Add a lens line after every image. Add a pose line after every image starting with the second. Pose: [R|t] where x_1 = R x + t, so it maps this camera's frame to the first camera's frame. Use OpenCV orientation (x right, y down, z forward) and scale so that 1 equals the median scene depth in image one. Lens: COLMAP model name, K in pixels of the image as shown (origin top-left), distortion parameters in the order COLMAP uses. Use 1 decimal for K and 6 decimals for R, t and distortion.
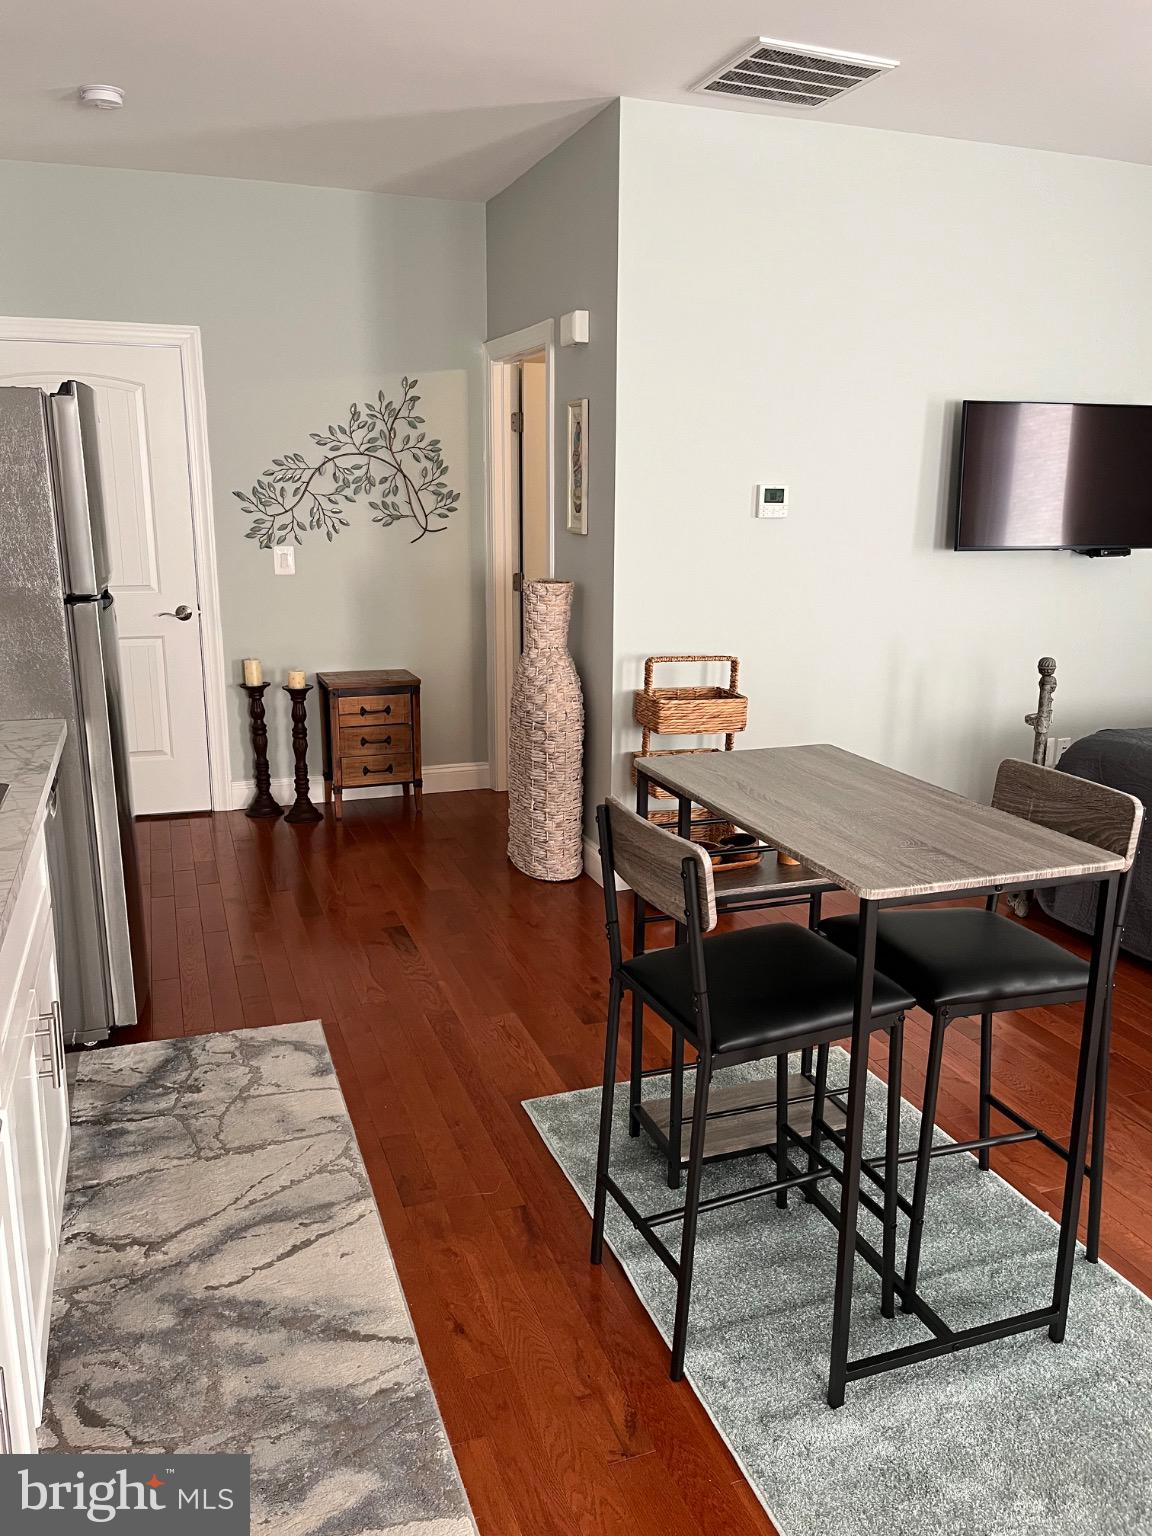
lens RADIAL K [[1160.8, 0, 584.1], [0, 1160.8, 767.9], [0, 0, 1]] dist [0.055009, -0.079597]
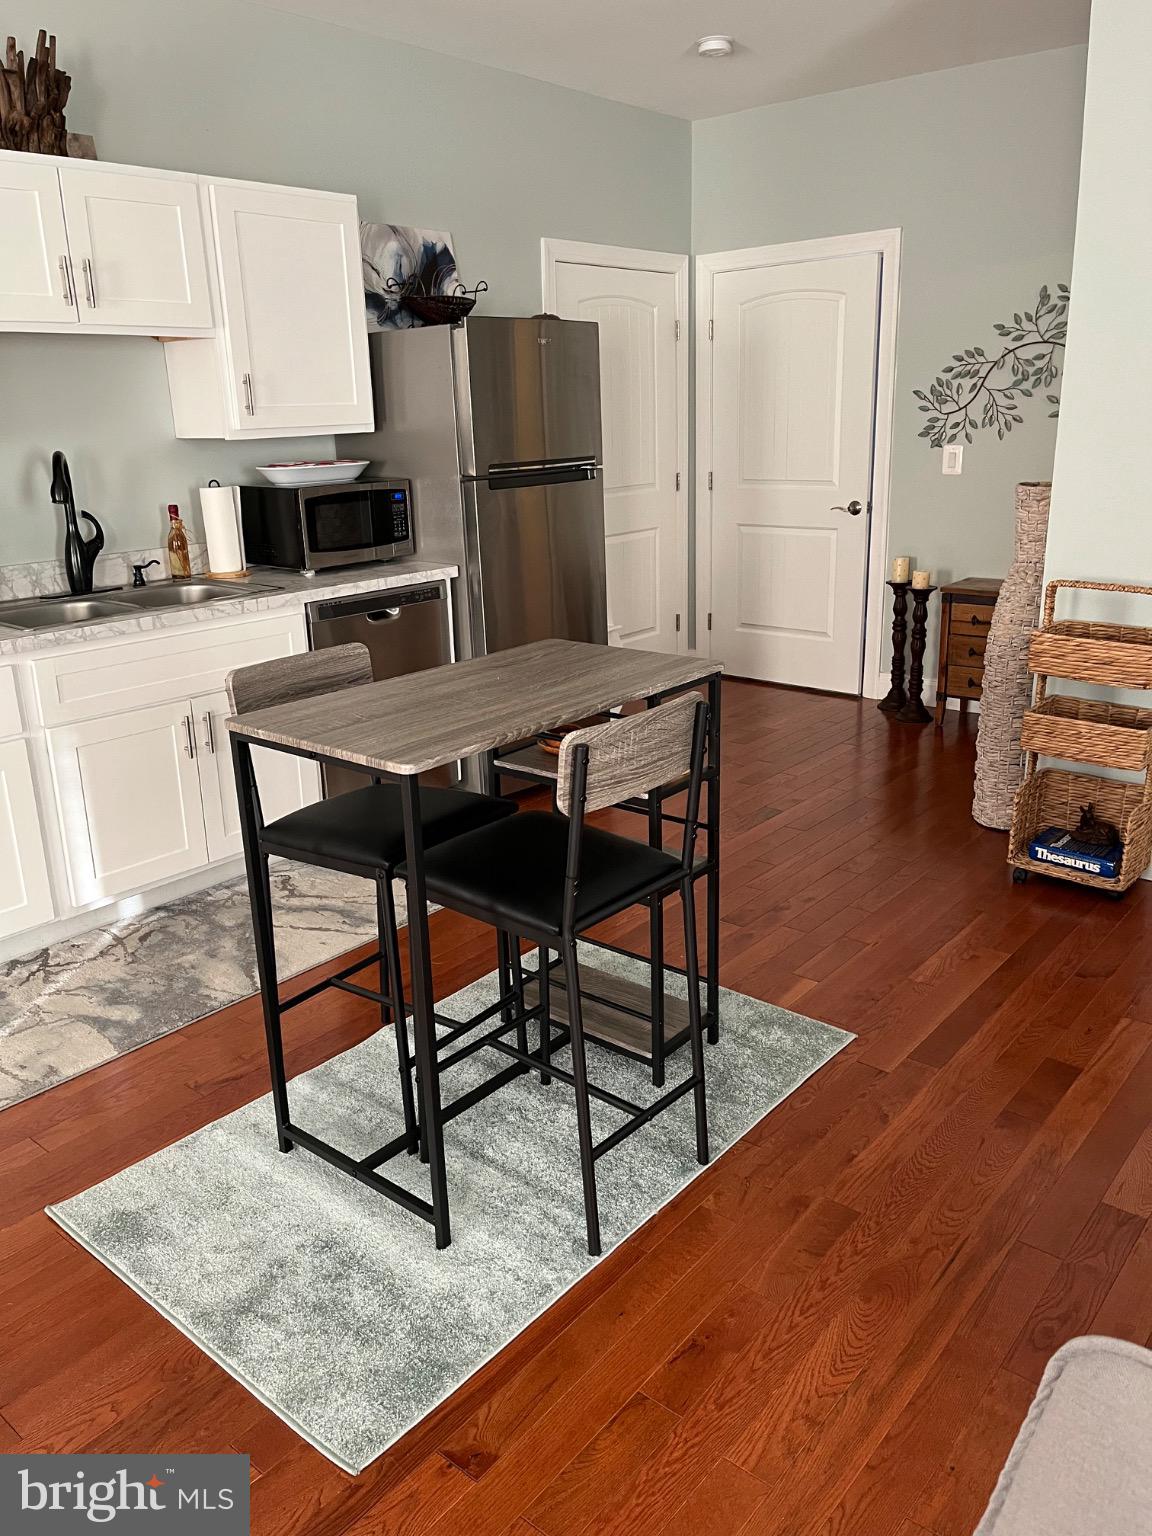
lens RADIAL K [[1160.8, 0, 578.0], [0, 1160.8, 774.9], [0, 0, 1]] dist [0.055009, -0.079597]
pose [[0.494497, 0.238850, -0.835717, 0.484737], [-0.170501, 0.969477, 0.176193, -0.038949], [0.852292, 0.055364, 0.520128, 0.227760]]
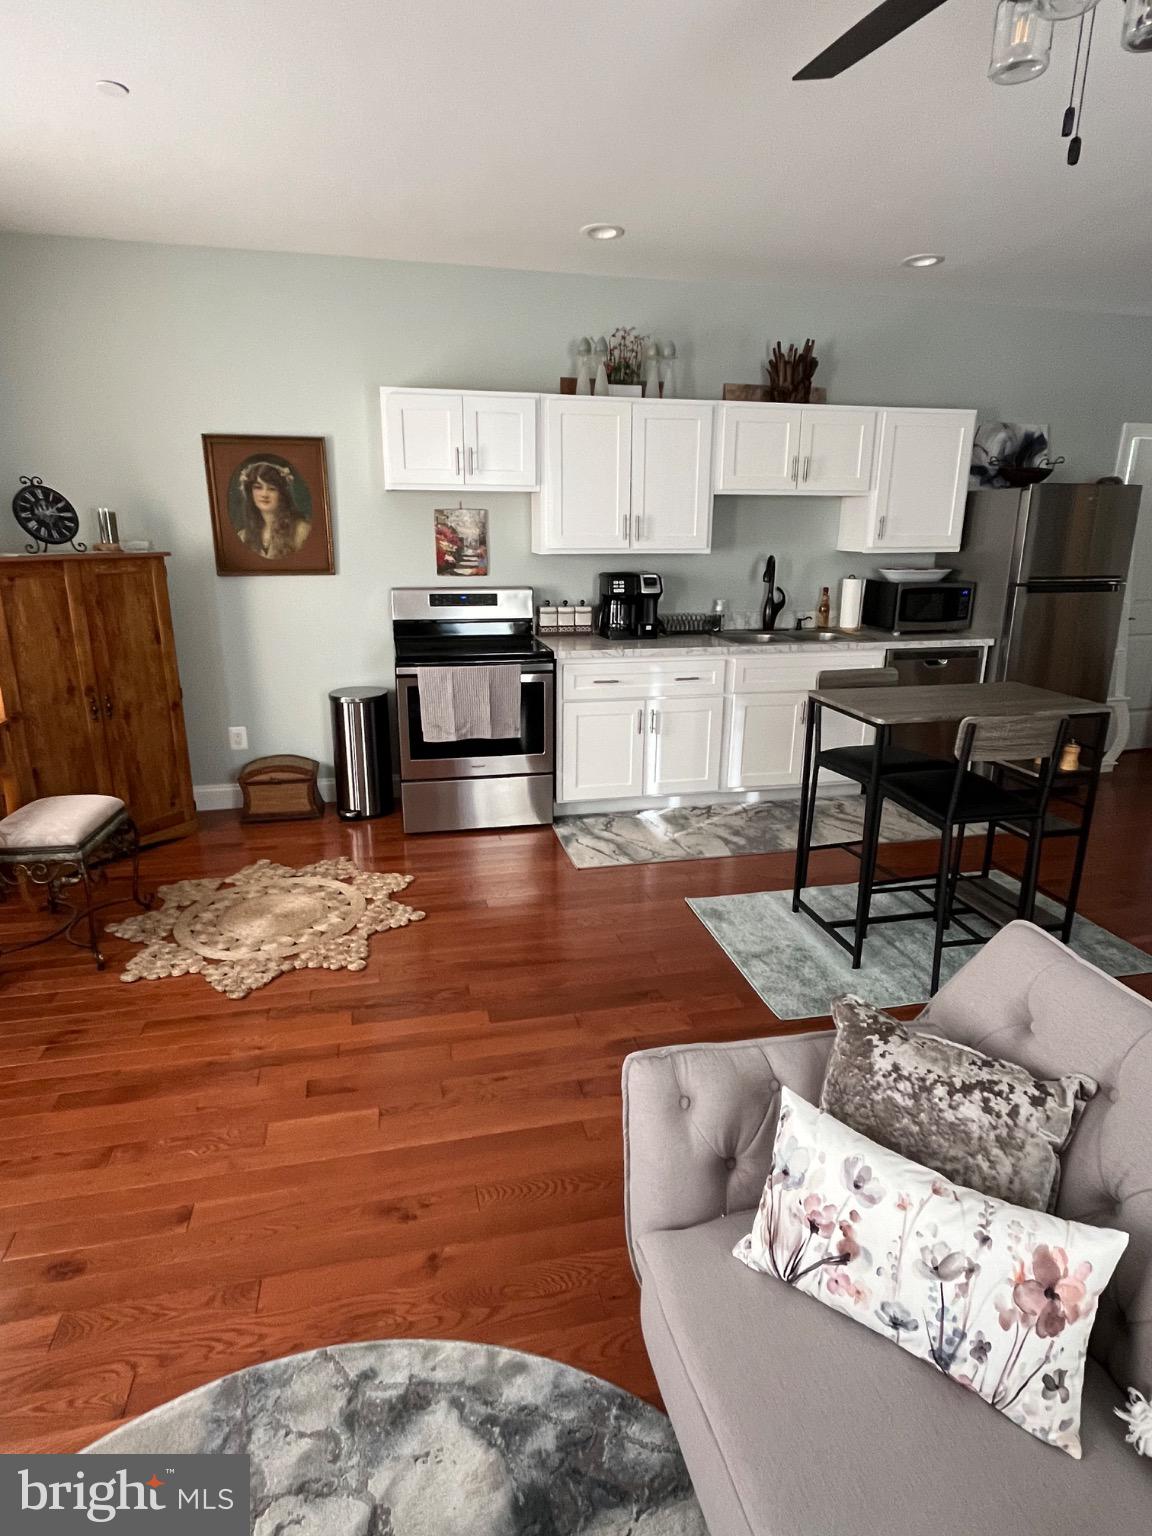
lens RADIAL K [[817.5, 0, 583.8], [0, 817.5, 762.1], [0, 0, 1]] dist [-0.013554, 0.002361]
pose [[-0.125747, 0.265915, -0.955760, 0.674589], [-0.236486, 0.927600, 0.289194, -0.049479], [0.963464, 0.262389, -0.053758, 0.221518]]
